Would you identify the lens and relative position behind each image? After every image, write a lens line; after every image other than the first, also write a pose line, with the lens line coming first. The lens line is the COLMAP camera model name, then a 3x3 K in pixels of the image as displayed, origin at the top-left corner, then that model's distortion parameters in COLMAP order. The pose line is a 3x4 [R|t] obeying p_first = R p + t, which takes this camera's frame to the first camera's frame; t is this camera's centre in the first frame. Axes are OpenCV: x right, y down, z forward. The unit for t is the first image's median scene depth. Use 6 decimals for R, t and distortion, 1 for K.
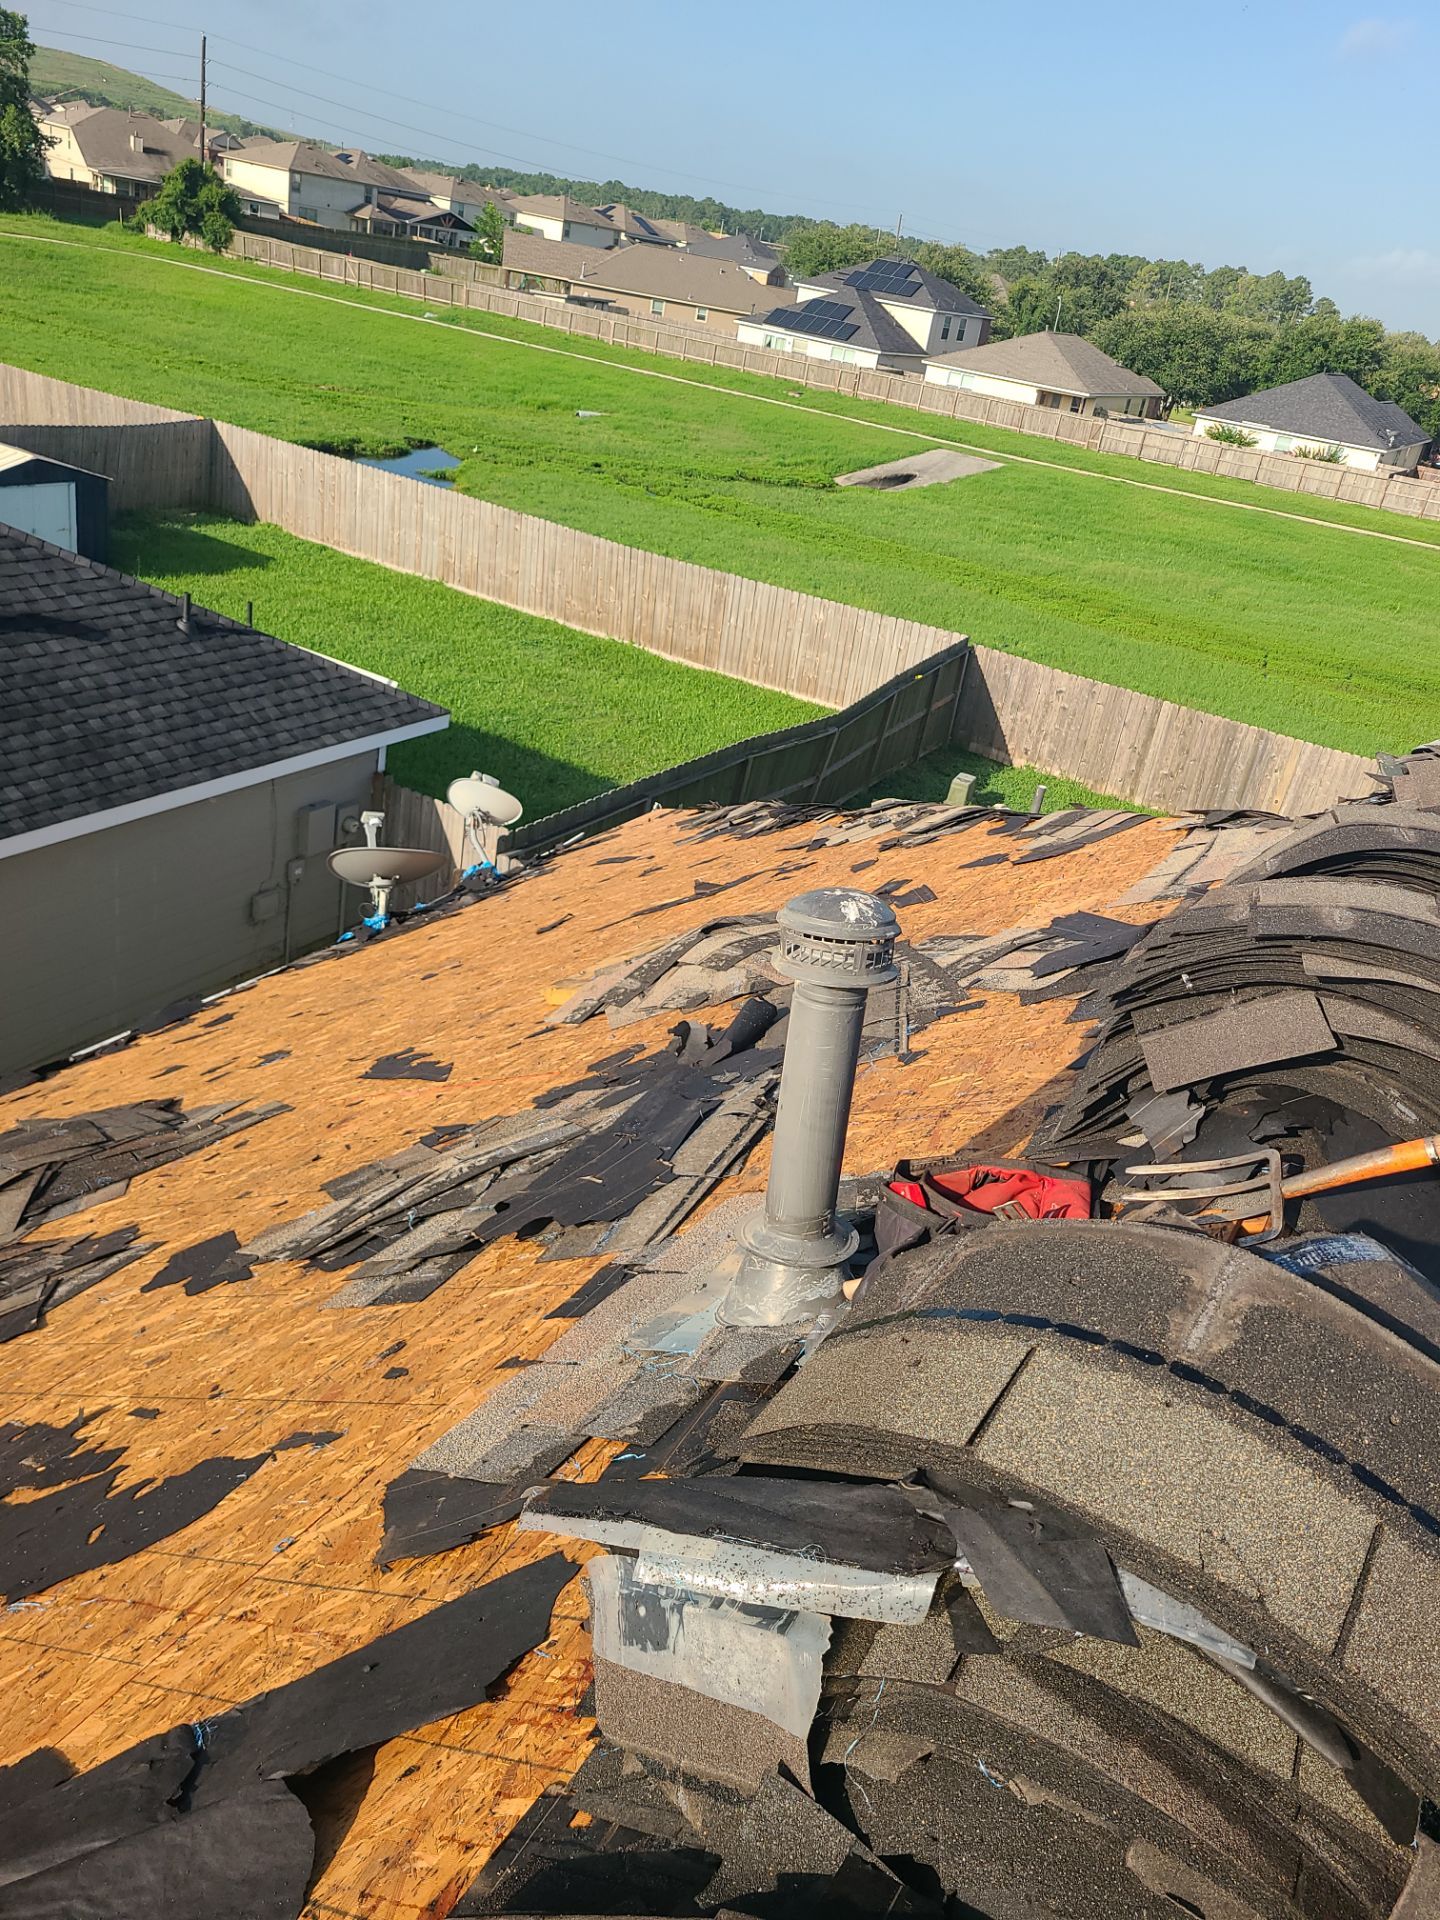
lens RADIAL K [[1423.6, 0, 720.0], [0, 1423.6, 960.0], [0, 0, 1]] dist [0.049911, -0.031355]
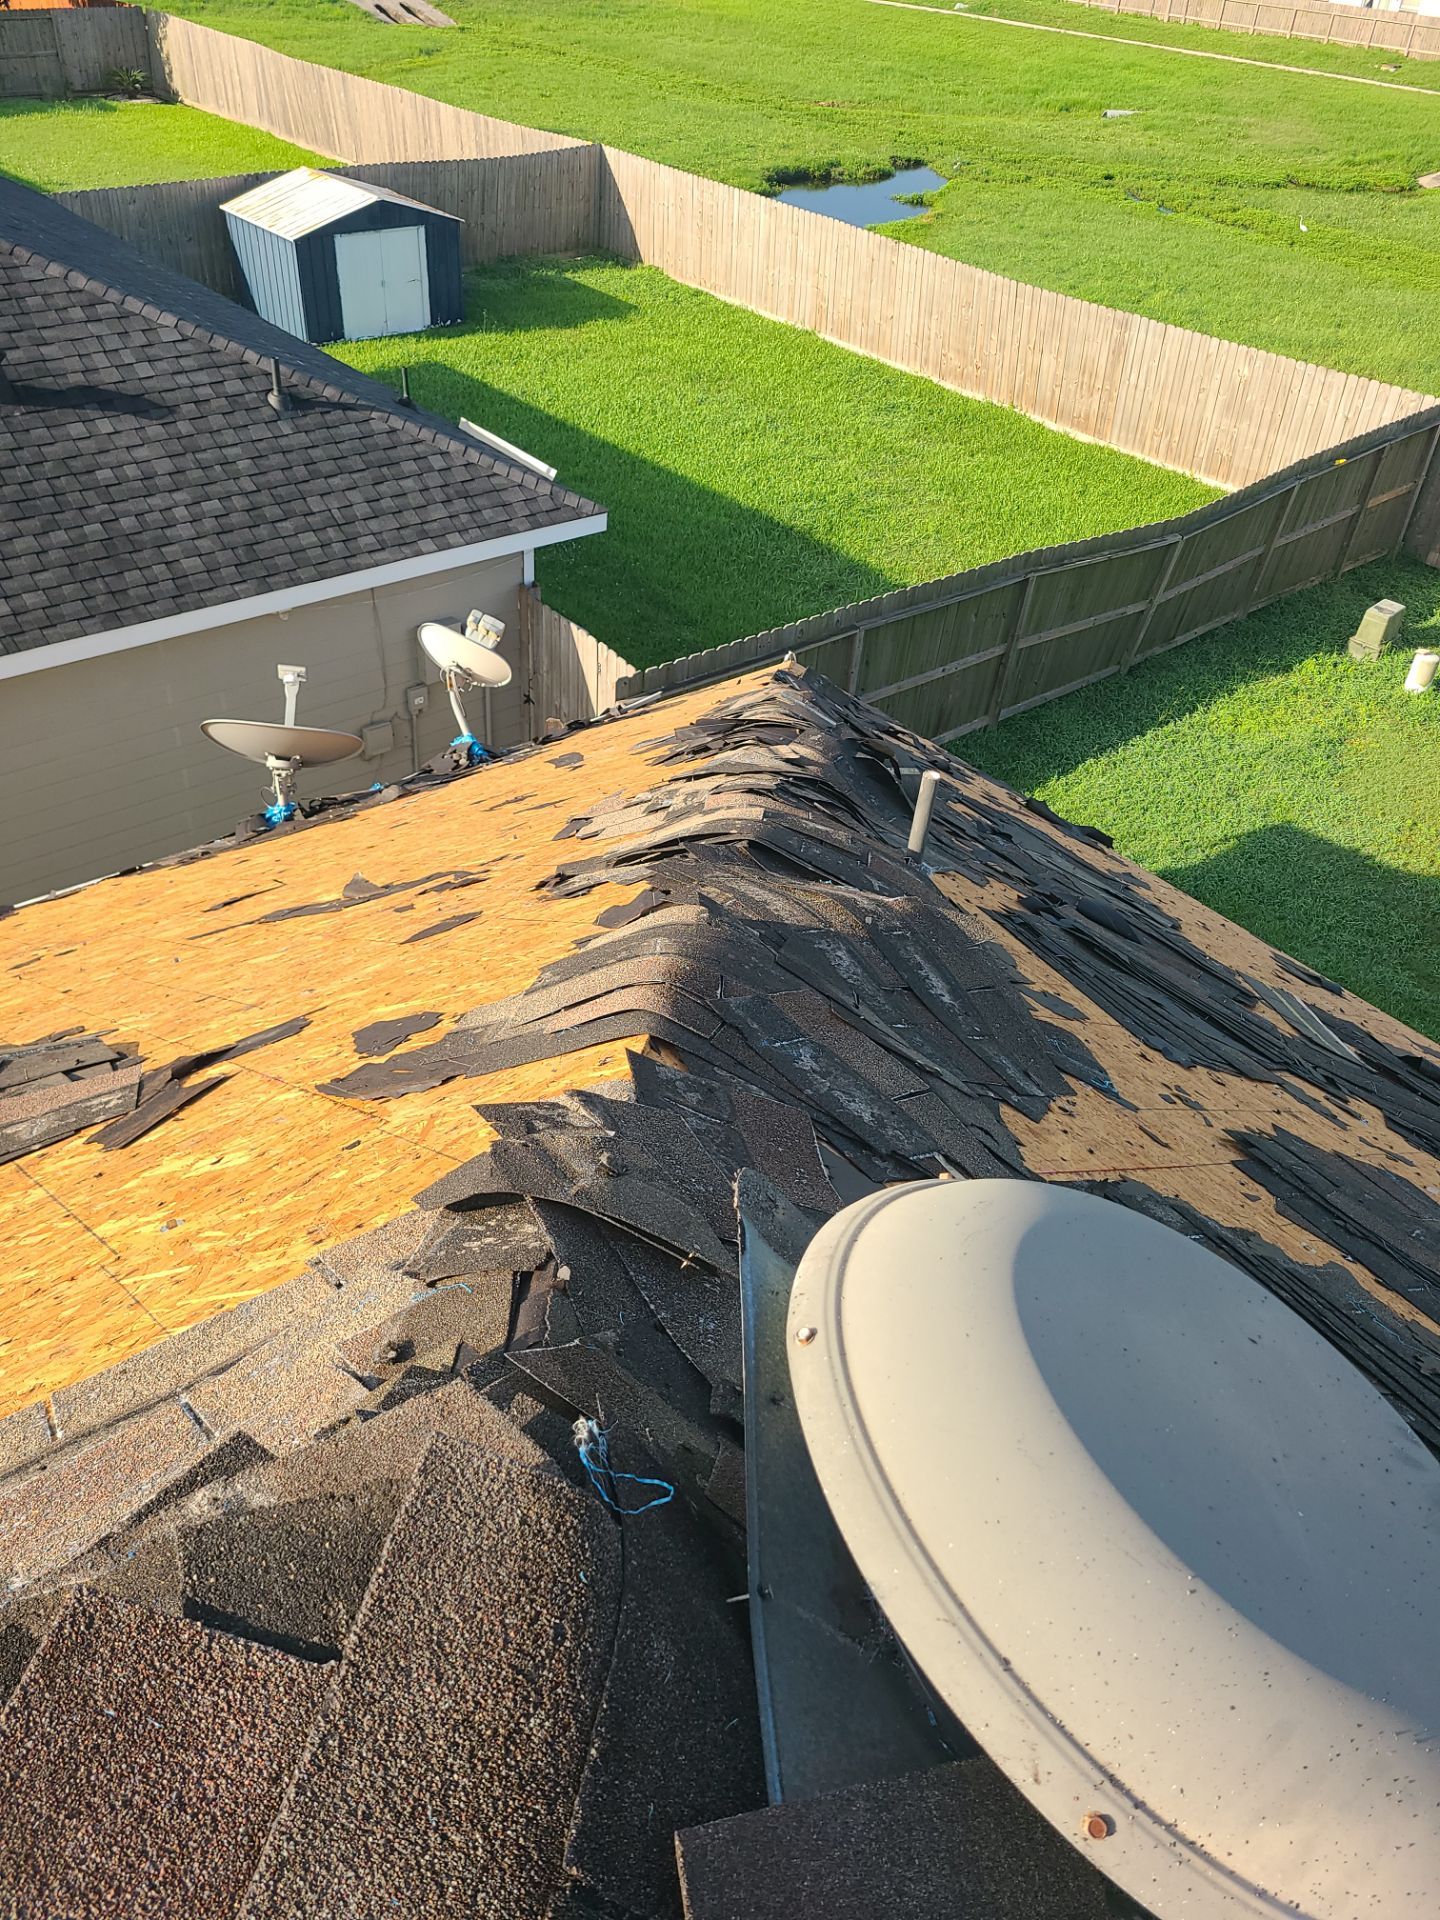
lens RADIAL K [[1393.2, 0, 720.0], [0, 1393.2, 960.0], [0, 0, 1]] dist [0.040970, -0.023866]
pose [[0.929051, 0.140534, -0.342221, 0.107304], [-0.081753, 0.980160, 0.180565, -0.044633], [0.360807, -0.139776, 0.922107, 0.159311]]
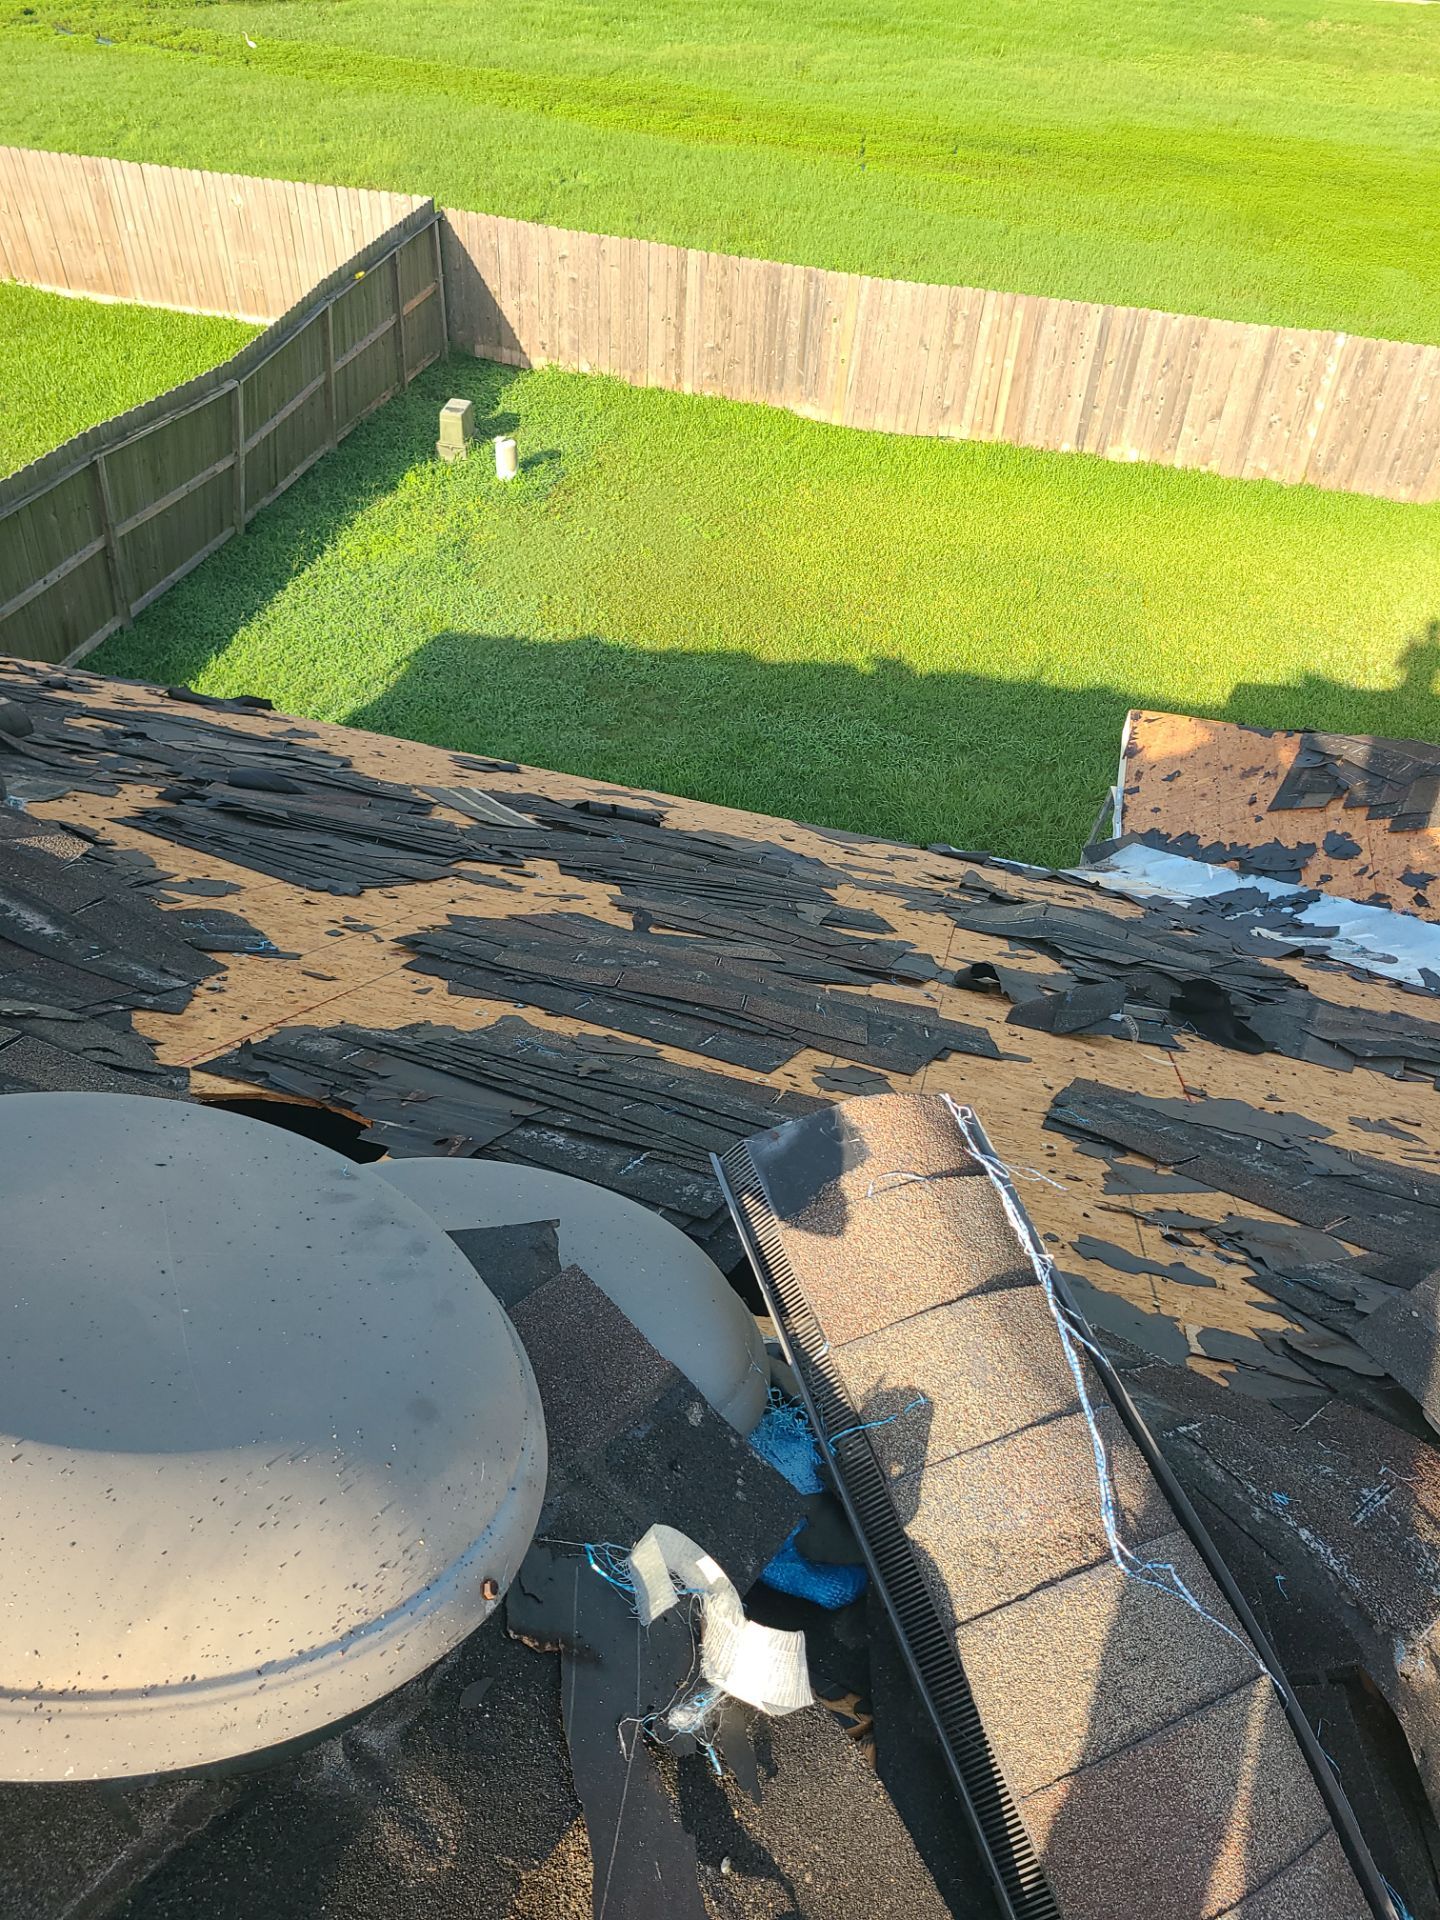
lens RADIAL K [[1381.5, 0, 717.1], [0, 1381.5, 943.0], [0, 0, 1]] dist [0.034150, -0.025566]
pose [[0.961693, -0.246323, 0.120295, 0.123495], [0.202362, 0.933941, 0.294624, -0.041997], [-0.184921, -0.258995, 0.948012, 0.161890]]
